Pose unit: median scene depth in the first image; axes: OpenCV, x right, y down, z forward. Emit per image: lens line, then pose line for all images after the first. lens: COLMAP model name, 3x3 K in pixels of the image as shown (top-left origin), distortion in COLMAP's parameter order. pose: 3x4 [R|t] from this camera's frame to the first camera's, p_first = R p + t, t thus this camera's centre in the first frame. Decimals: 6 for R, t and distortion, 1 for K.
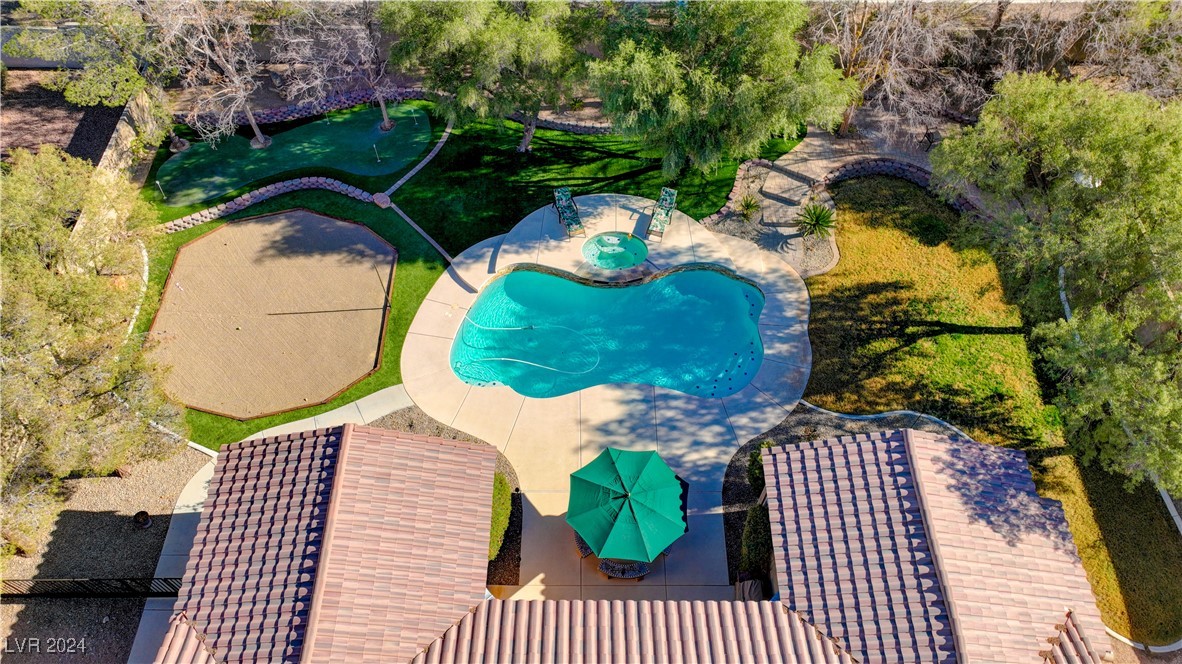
lens RADIAL K [[829.2, 0, 590.6], [0, 829.2, 331.2], [0, 0, 1]] dist [0.005469, 0.005489]
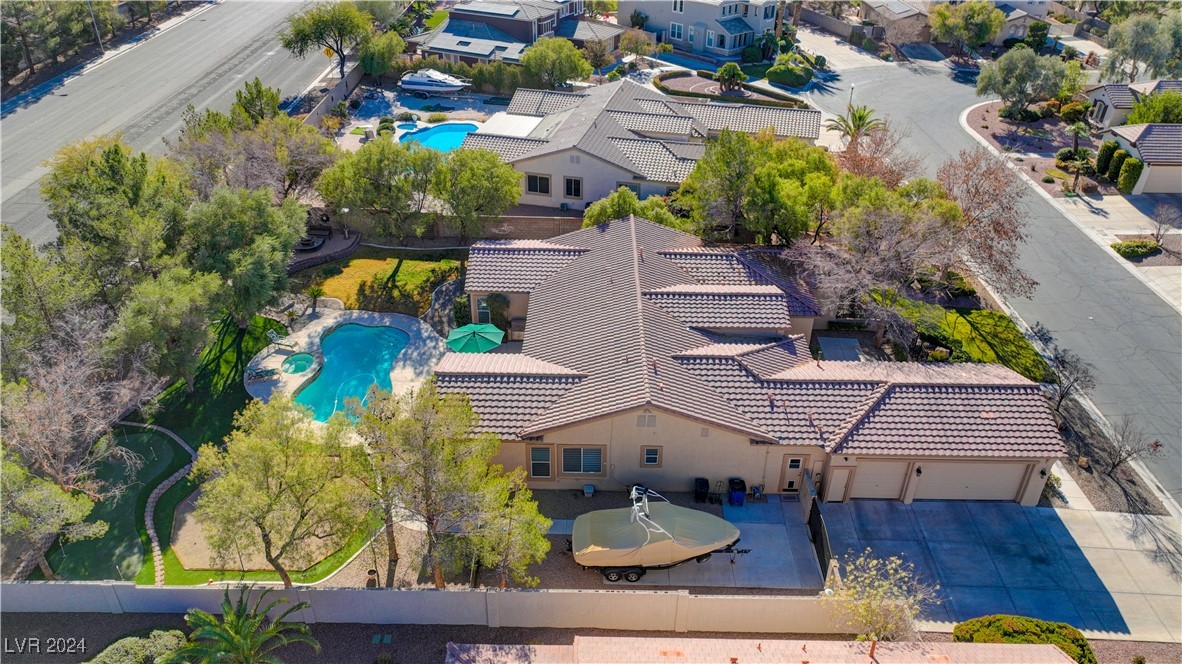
lens RADIAL K [[829.2, 0, 588.8], [0, 829.2, 333.5], [0, 0, 1]] dist [0.005469, 0.005489]
pose [[0.008896, -0.540178, 0.841504, -1.592083], [0.808568, 0.499012, 0.311778, -0.210123], [-0.588335, 0.677640, 0.441210, -0.120067]]
